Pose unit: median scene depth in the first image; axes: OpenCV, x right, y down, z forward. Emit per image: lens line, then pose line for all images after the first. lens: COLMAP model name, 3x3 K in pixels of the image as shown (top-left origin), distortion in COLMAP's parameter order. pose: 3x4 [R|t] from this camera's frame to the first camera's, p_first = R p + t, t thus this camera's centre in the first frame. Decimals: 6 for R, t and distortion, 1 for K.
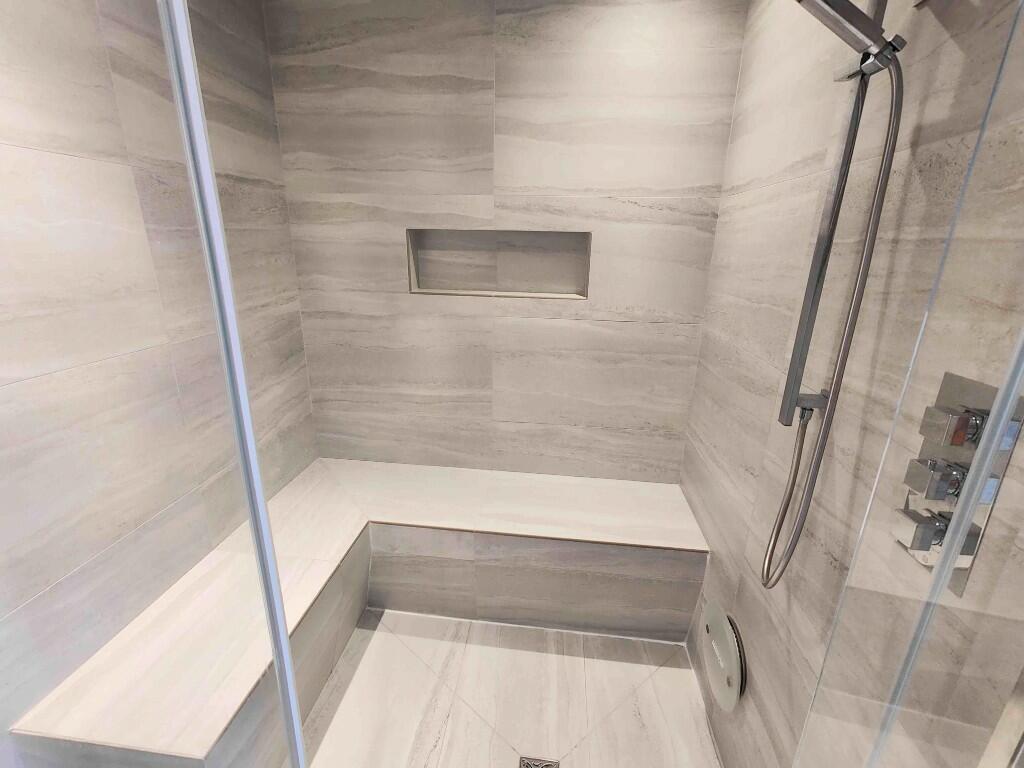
lens RADIAL K [[453.0, 0, 514.3], [0, 453.0, 377.5], [0, 0, 1]] dist [0.005845, 0.000689]
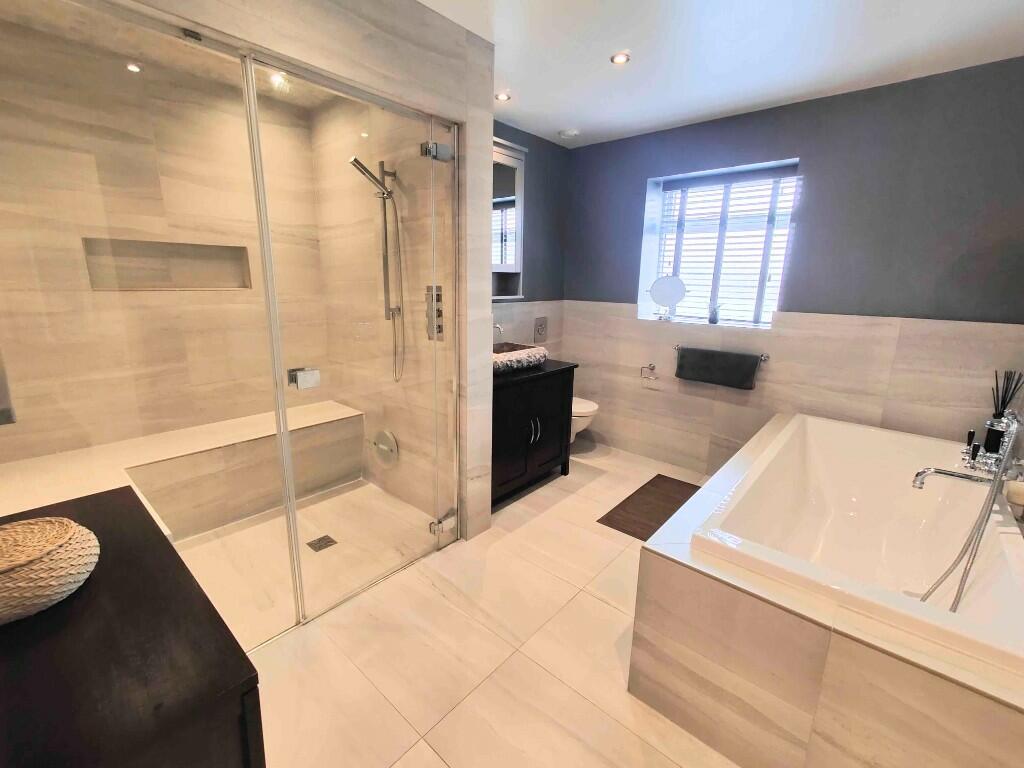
lens RADIAL K [[453.0, 0, 514.1], [0, 453.0, 384.7], [0, 0, 1]] dist [0.005845, 0.000689]
pose [[0.575605, -0.197854, 0.793431, -0.666717], [0.234114, 0.969545, 0.071929, 0.260411], [-0.783498, 0.144351, 0.604395, -0.646165]]
